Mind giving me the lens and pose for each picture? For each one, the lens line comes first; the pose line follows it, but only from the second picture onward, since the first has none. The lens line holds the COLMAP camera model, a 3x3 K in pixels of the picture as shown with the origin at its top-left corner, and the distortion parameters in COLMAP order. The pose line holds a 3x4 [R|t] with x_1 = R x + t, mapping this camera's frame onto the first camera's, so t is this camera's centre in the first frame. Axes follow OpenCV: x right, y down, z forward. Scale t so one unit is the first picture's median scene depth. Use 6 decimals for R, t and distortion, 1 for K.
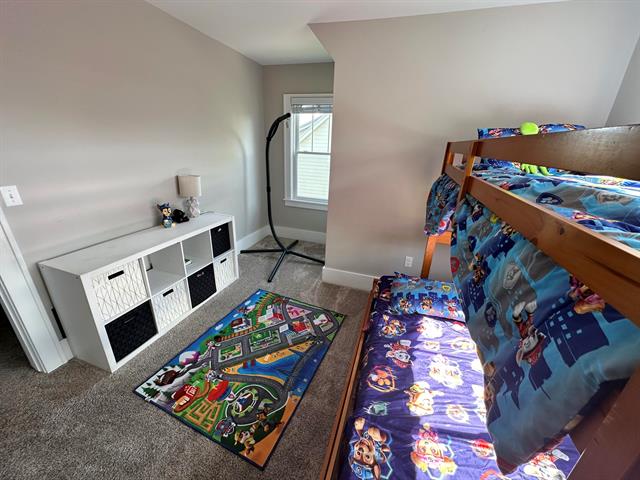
lens RADIAL K [[254.4, 0, 319.0], [0, 254.4, 242.6], [0, 0, 1]] dist [-0.002422, 0.000643]
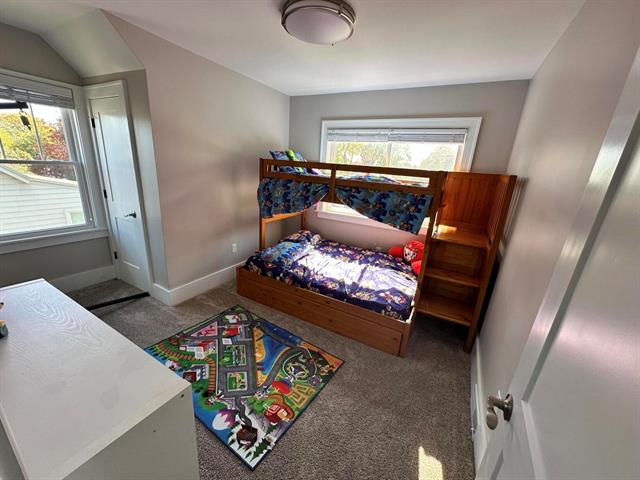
lens RADIAL K [[254.4, 0, 321.6], [0, 254.4, 241.2], [0, 0, 1]] dist [-0.002422, 0.000643]
pose [[0.180575, -0.306550, 0.934569, -1.084804], [0.300857, 0.921860, 0.244250, -0.196430], [-0.936417, 0.237067, 0.258692, 0.362901]]
